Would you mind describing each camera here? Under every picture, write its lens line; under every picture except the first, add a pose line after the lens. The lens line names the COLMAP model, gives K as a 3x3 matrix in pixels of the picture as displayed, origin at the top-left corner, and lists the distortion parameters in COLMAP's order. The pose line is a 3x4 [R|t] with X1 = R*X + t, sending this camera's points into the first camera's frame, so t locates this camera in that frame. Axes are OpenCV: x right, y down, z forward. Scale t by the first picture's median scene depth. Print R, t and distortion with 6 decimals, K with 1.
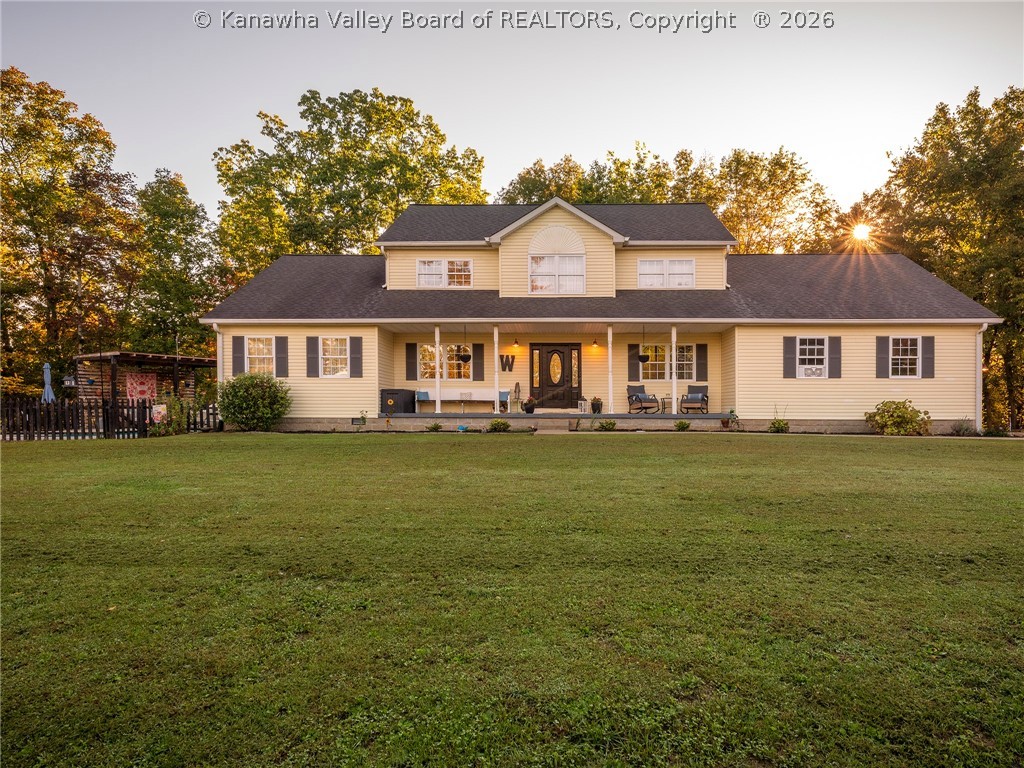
lens RADIAL K [[523.5, 0, 511.6], [0, 523.5, 390.5], [0, 0, 1]] dist [0.001407, -0.000424]
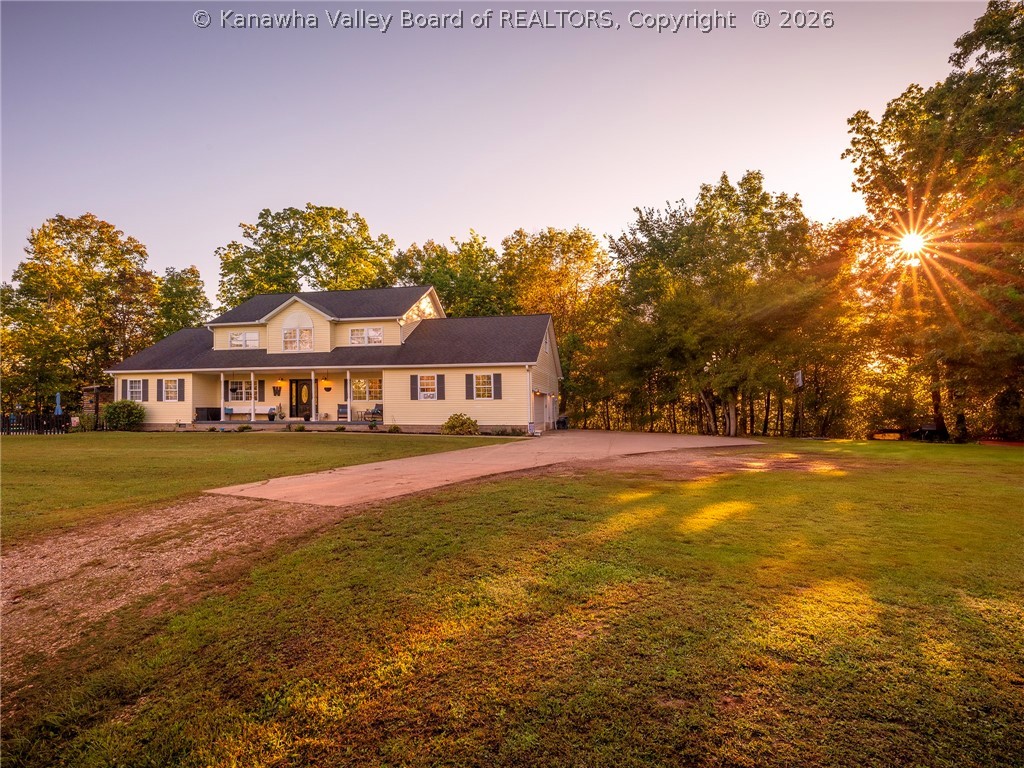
lens RADIAL K [[449.5, 0, 513.4], [0, 449.5, 379.9], [0, 0, 1]] dist [0.004356, 0.000802]
pose [[0.988851, -0.012277, -0.148399, 1.007795], [0.006956, 0.999316, -0.036324, -0.031505], [0.148743, 0.034887, 0.988260, -0.352676]]
